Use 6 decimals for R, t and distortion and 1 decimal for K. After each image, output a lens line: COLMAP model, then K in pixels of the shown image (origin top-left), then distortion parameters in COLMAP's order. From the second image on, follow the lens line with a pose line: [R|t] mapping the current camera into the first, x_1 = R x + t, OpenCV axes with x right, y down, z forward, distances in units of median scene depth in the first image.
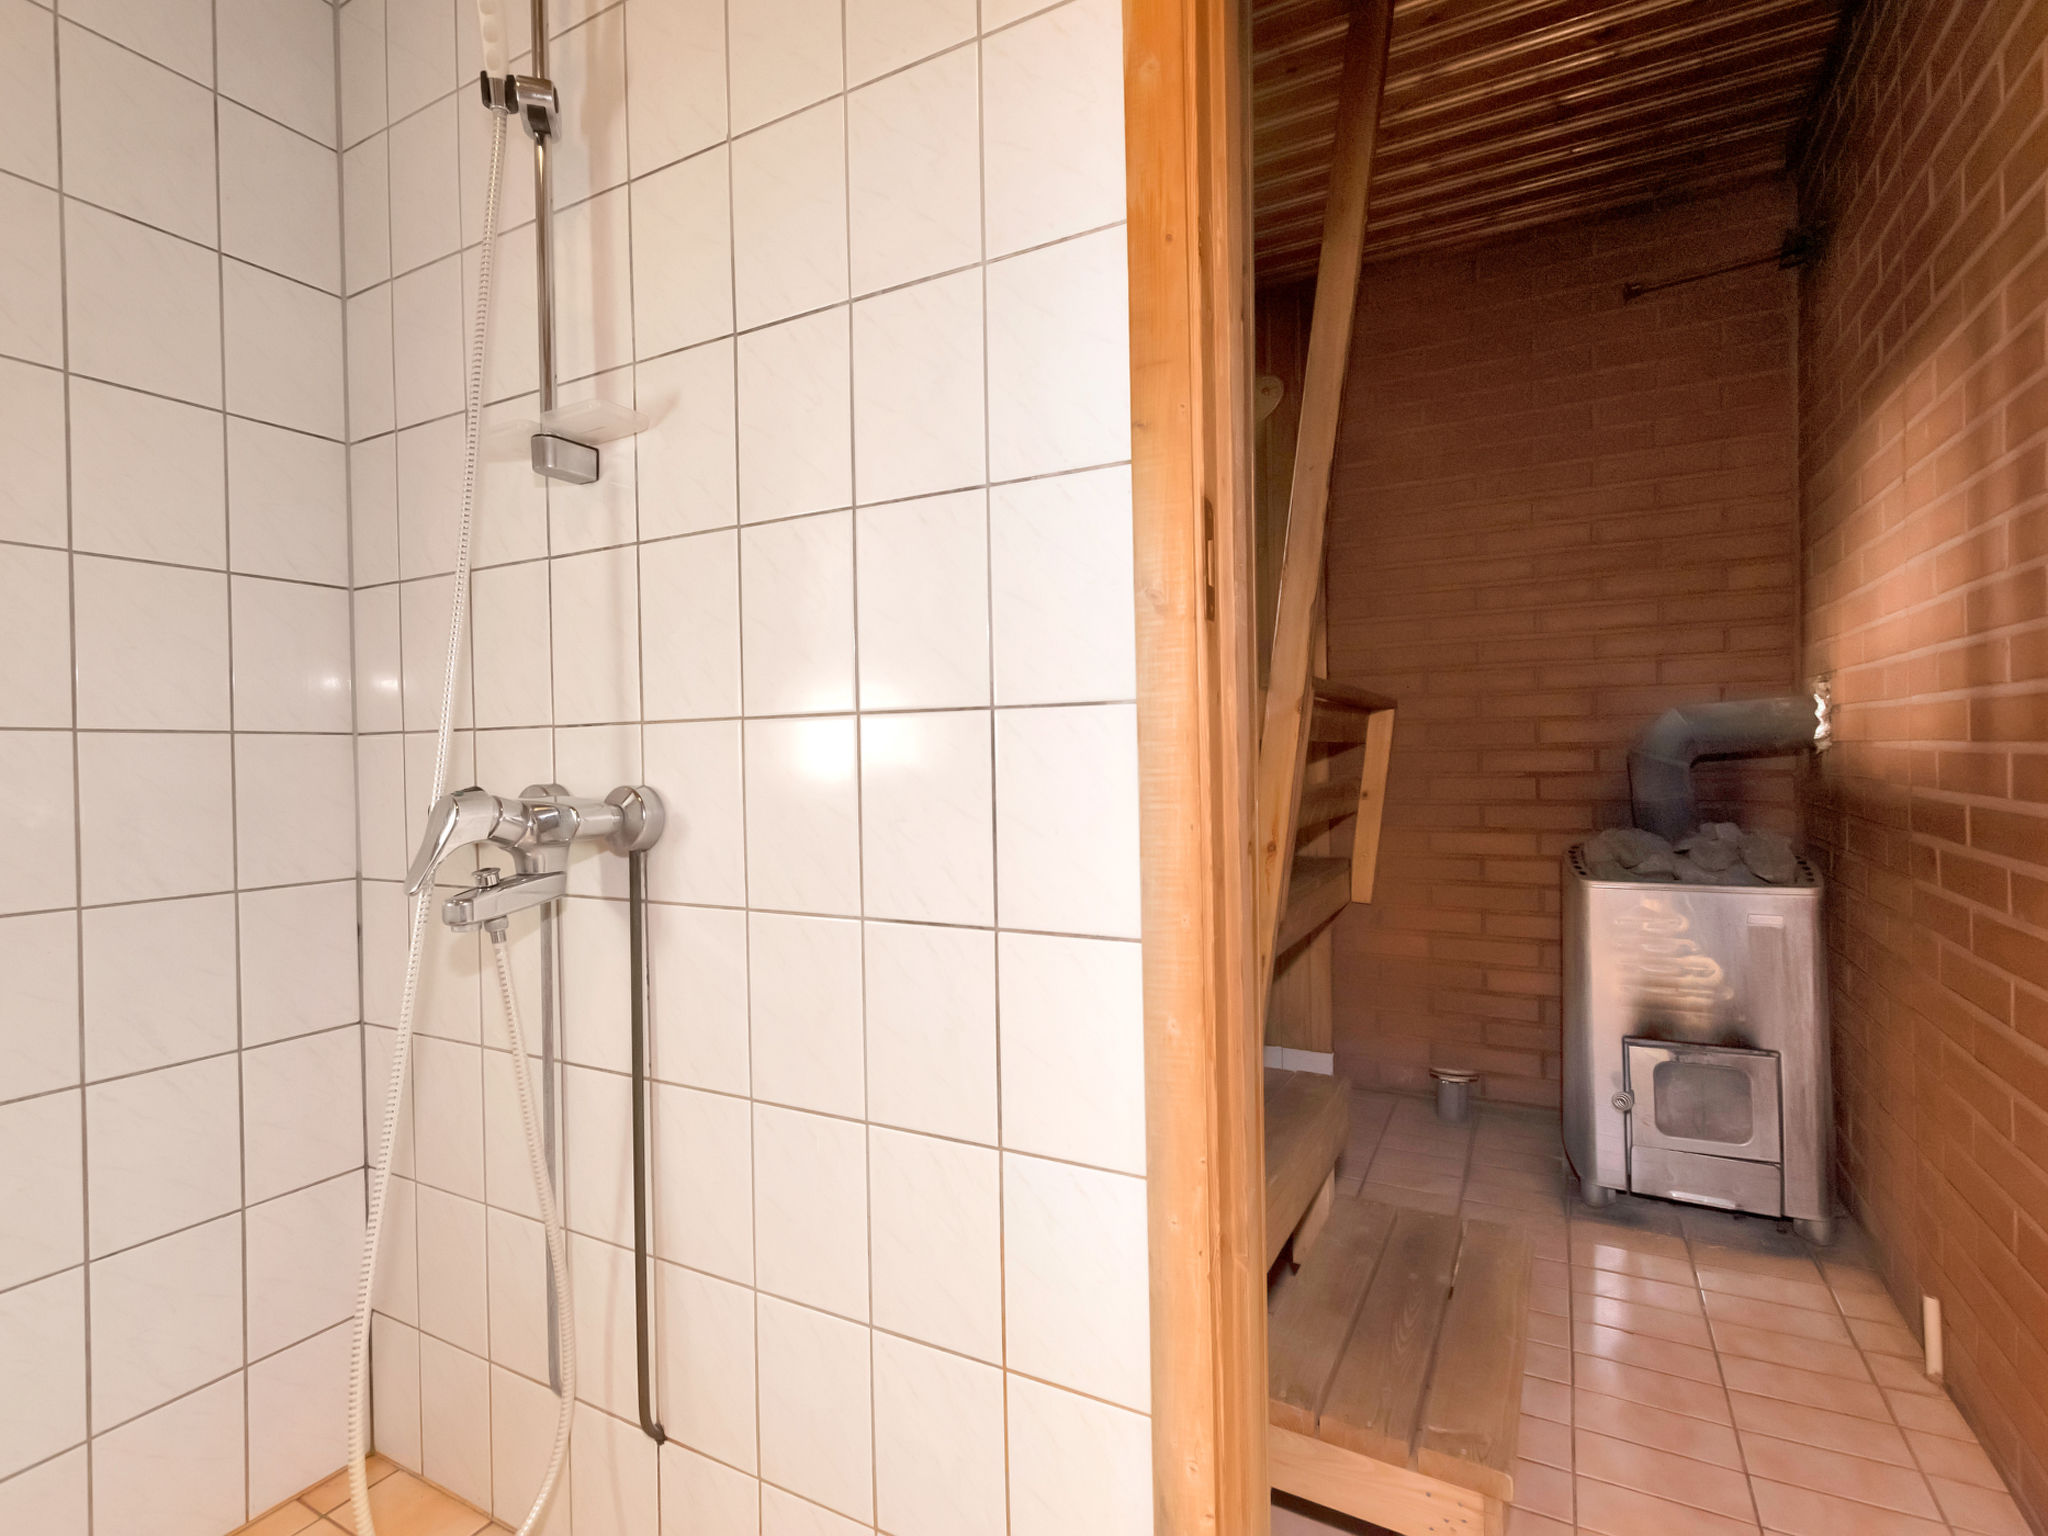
lens RADIAL K [[989.9, 0, 1027.2], [0, 989.9, 760.6], [0, 0, 1]] dist [0.011205, -0.004313]
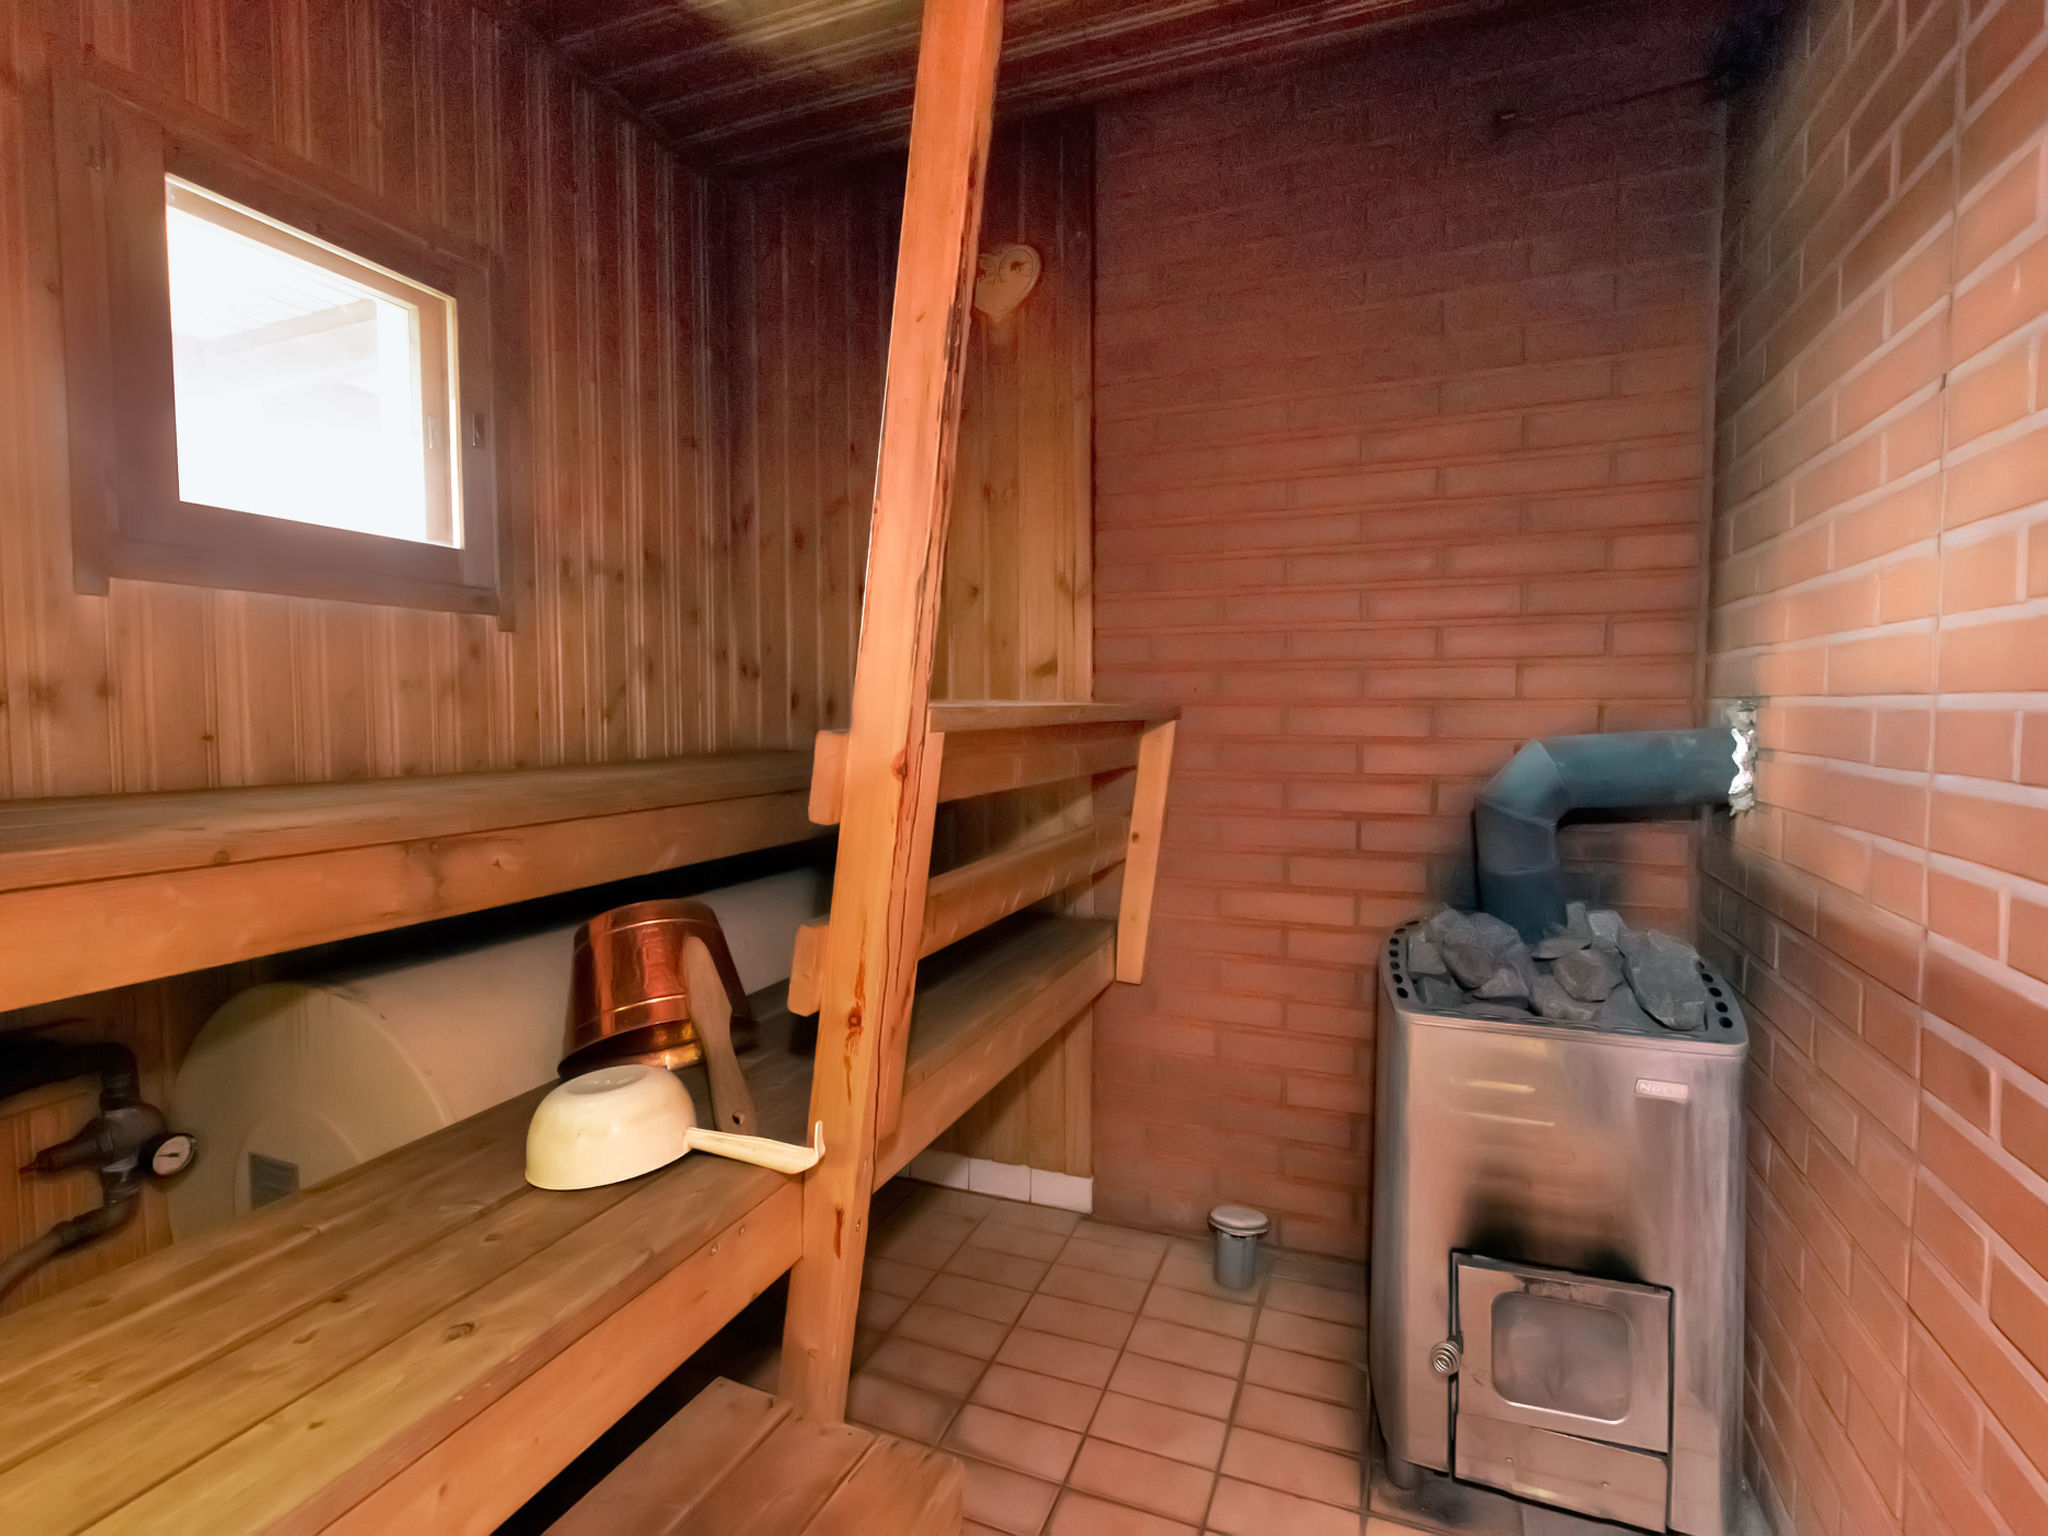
lens RADIAL K [[989.9, 0, 1026.5], [0, 989.9, 760.7], [0, 0, 1]] dist [0.011205, -0.004313]
pose [[0.993743, 0.007882, 0.111411, 0.229103], [-0.012941, 0.998914, 0.044757, -0.067562], [-0.110937, -0.045919, 0.992766, 0.367248]]
